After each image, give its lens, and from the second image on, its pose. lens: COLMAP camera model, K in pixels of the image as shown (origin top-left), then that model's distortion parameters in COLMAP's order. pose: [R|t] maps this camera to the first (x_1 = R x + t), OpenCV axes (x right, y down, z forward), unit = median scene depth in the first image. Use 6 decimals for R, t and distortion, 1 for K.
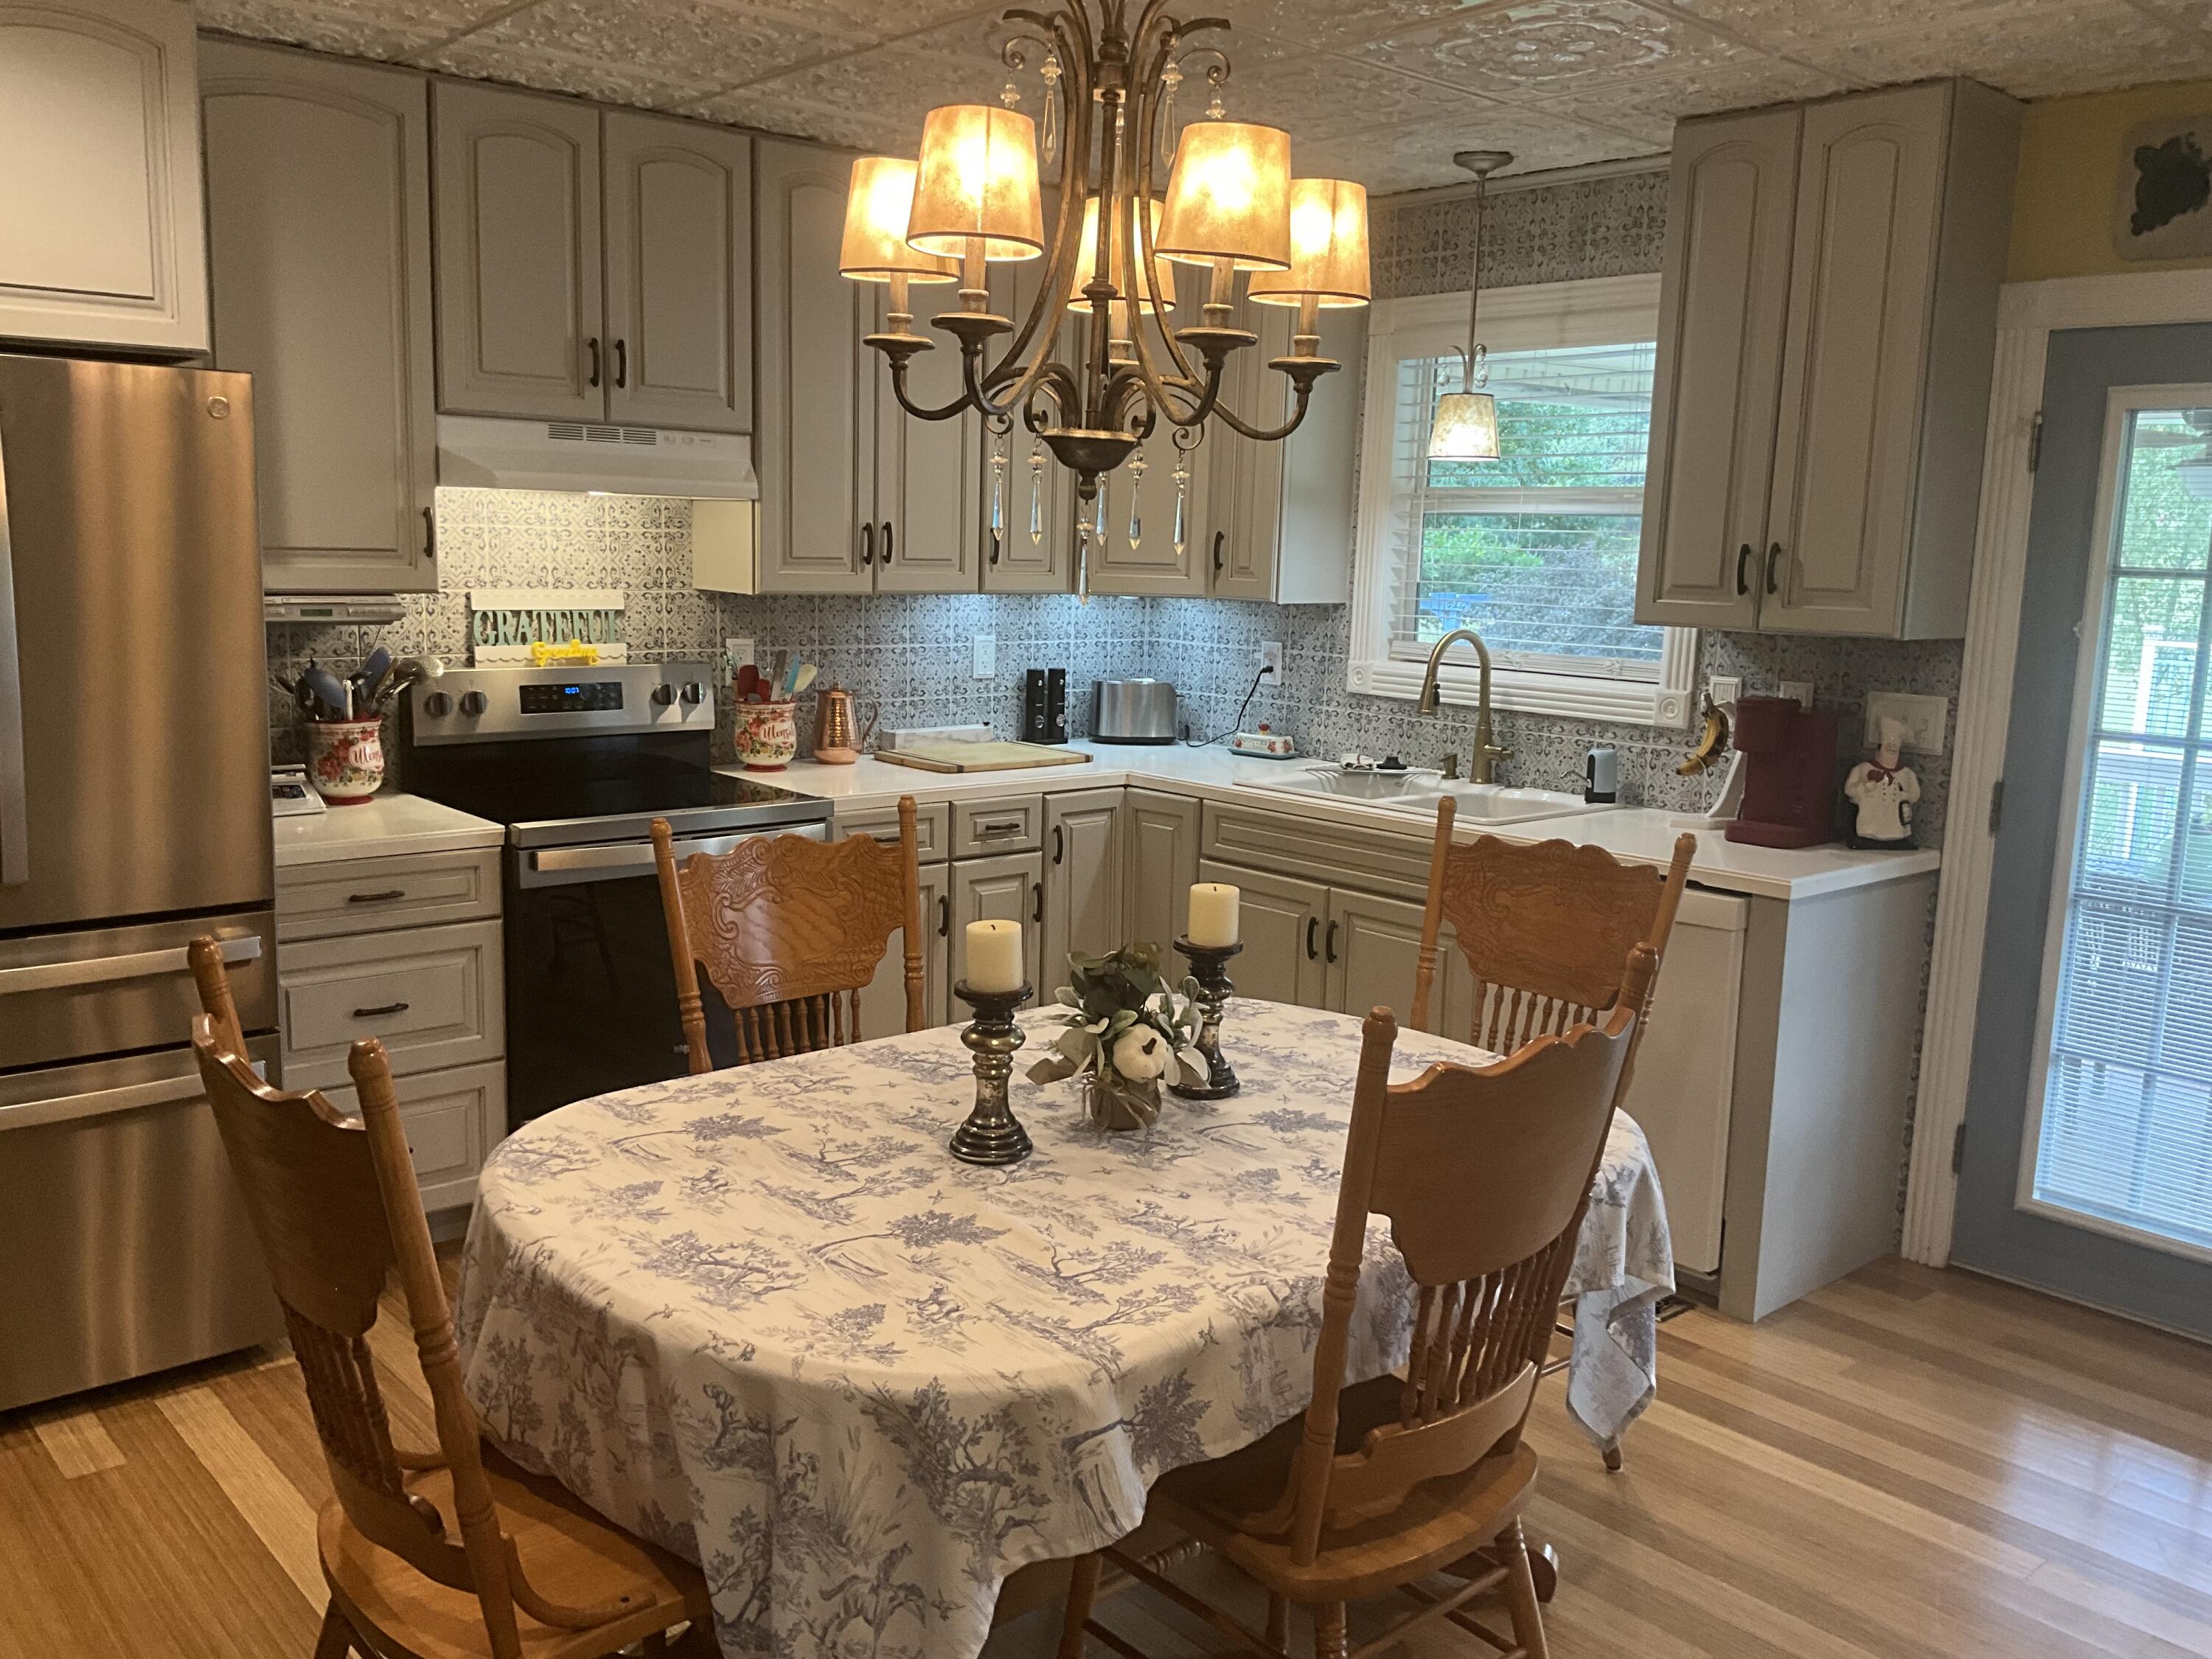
lens RADIAL K [[1808.6, 0, 1105.1], [0, 1808.6, 823.5], [0, 0, 1]] dist [0.086023, -0.162624]
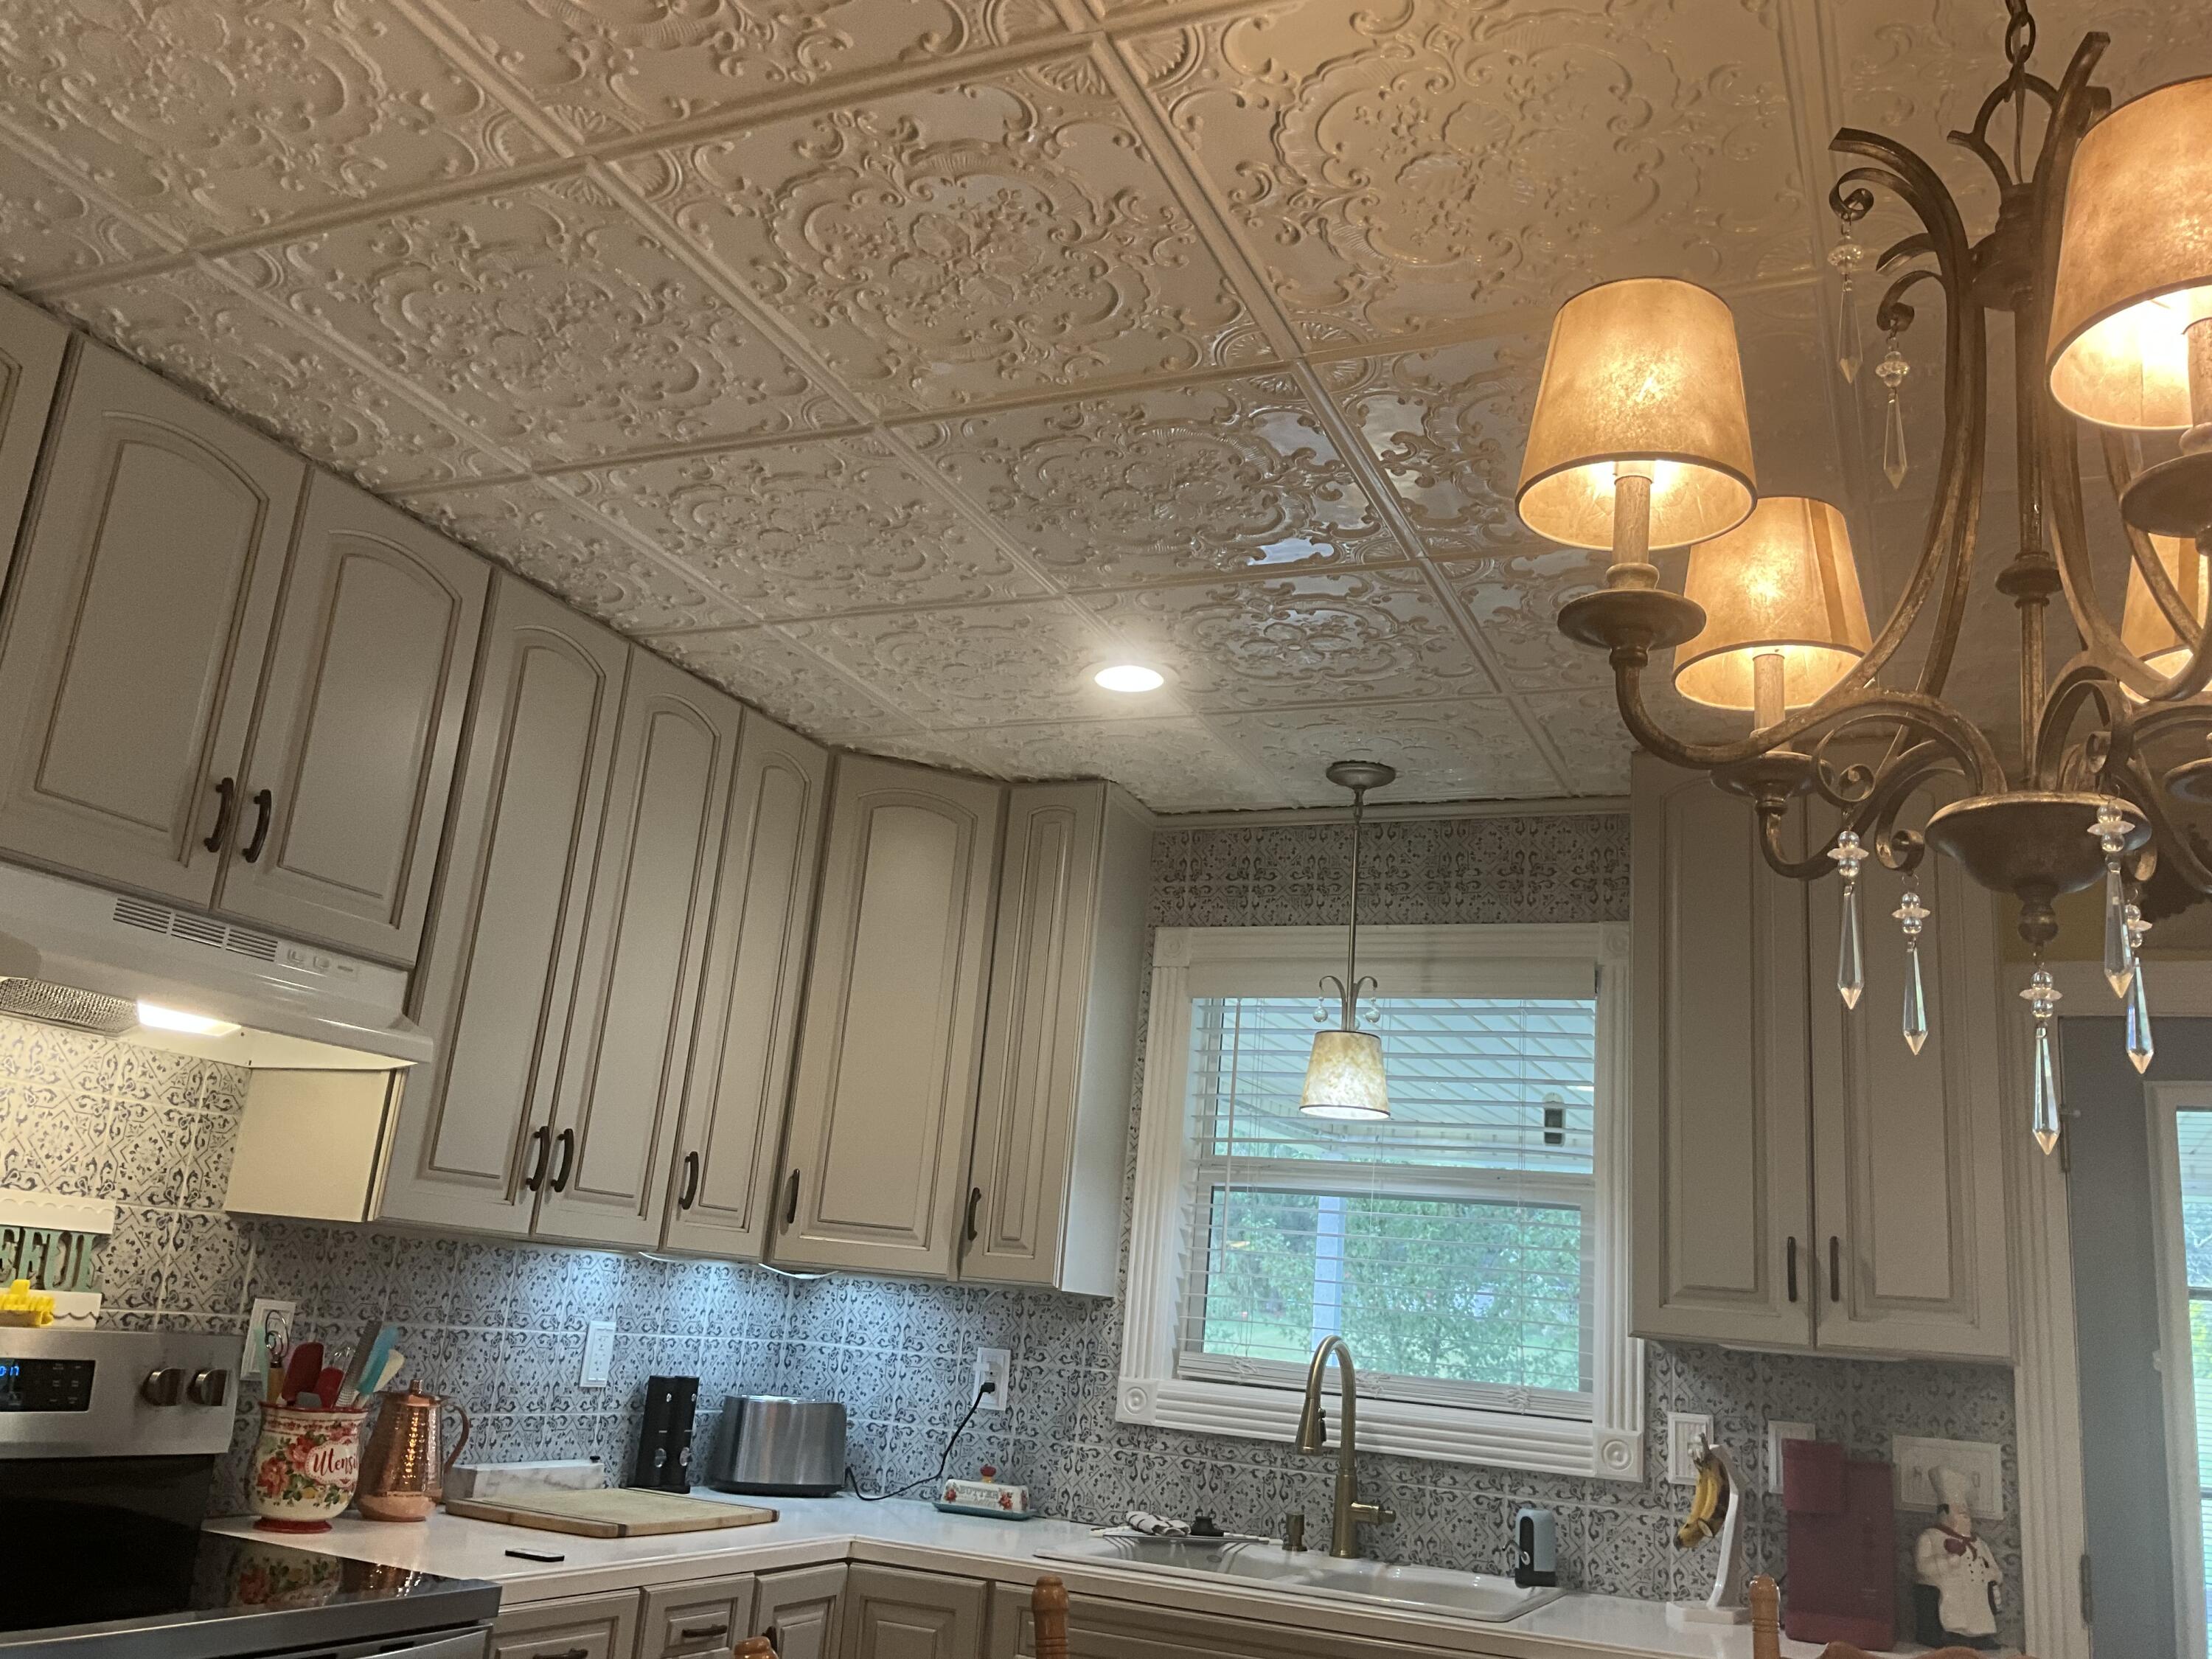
lens RADIAL K [[1808.6, 0, 1105.1], [0, 1808.6, 823.5], [0, 0, 1]] dist [0.086023, -0.162624]
pose [[0.910837, 0.156256, 0.382046, -0.213351], [0.006992, 0.919603, -0.392786, -0.005551], [-0.412706, 0.360436, 0.836517, 0.319054]]
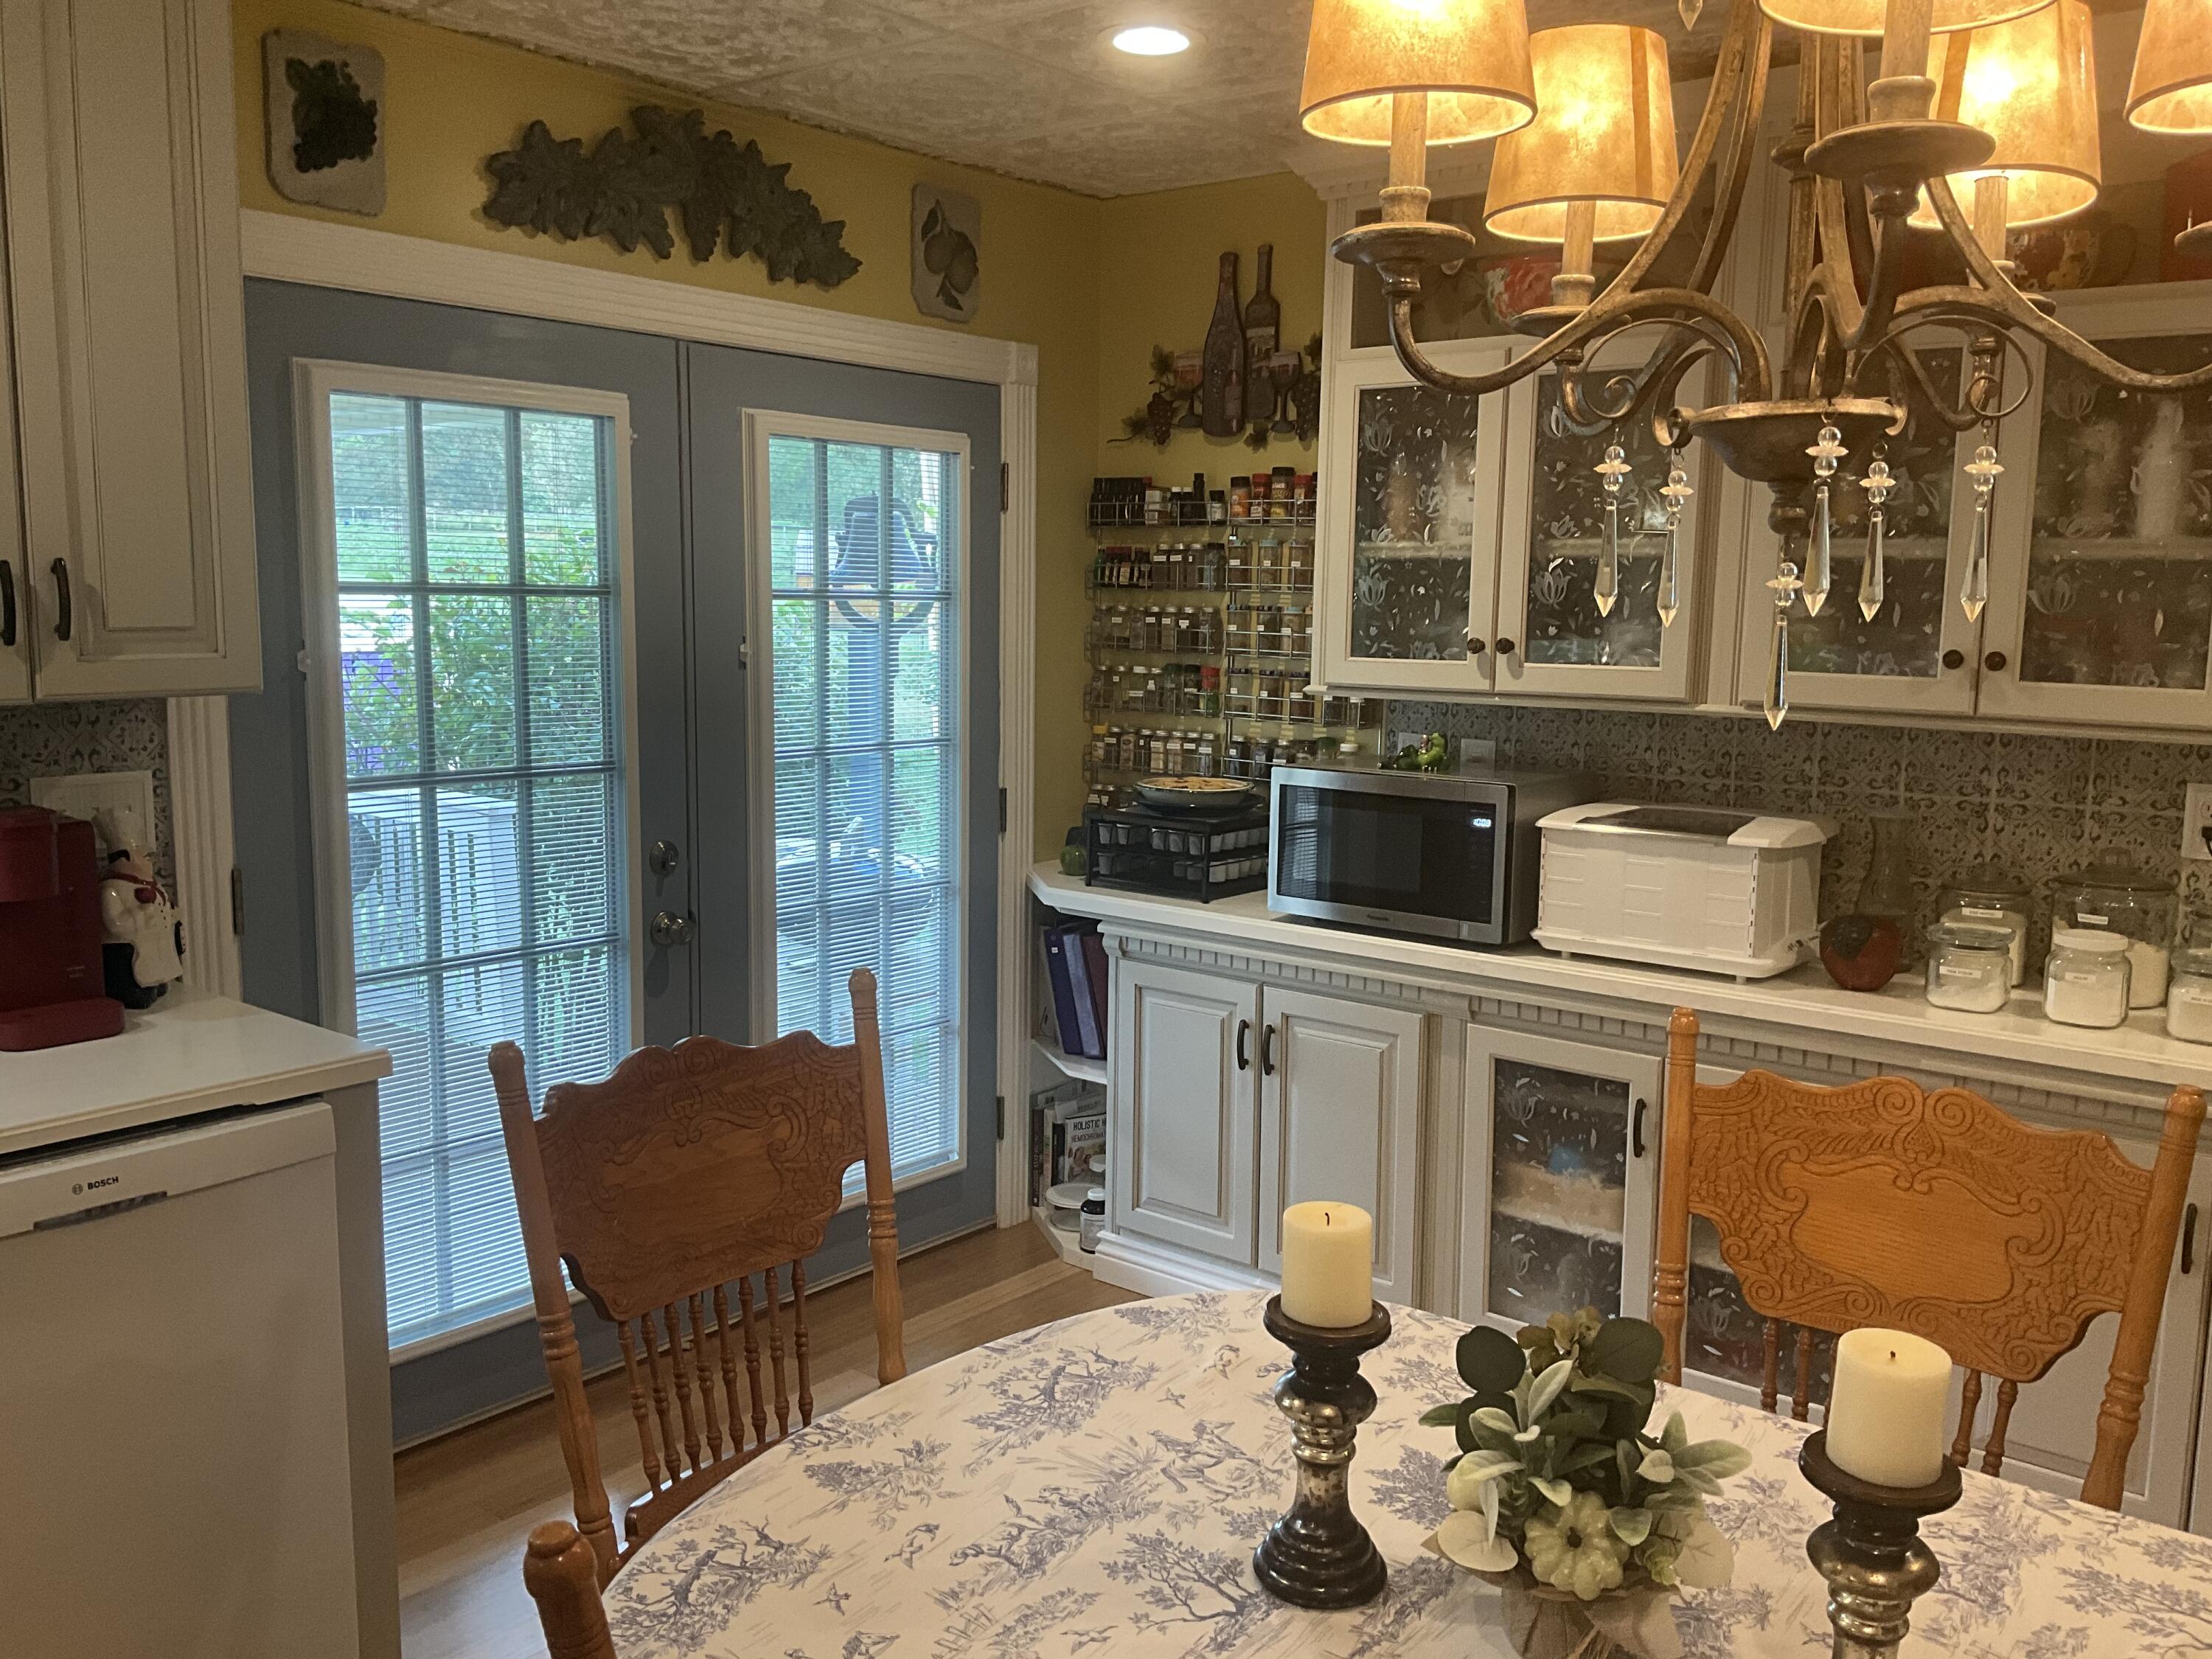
lens RADIAL K [[1832.9, 0, 1070.2], [0, 1832.9, 837.4], [0, 0, 1]] dist [0.092243, -0.199740]
pose [[-0.148265, -0.163935, 0.975266, -0.252257], [0.137702, 0.973136, 0.184511, -0.106235], [-0.979314, 0.161653, -0.121708, 0.615297]]
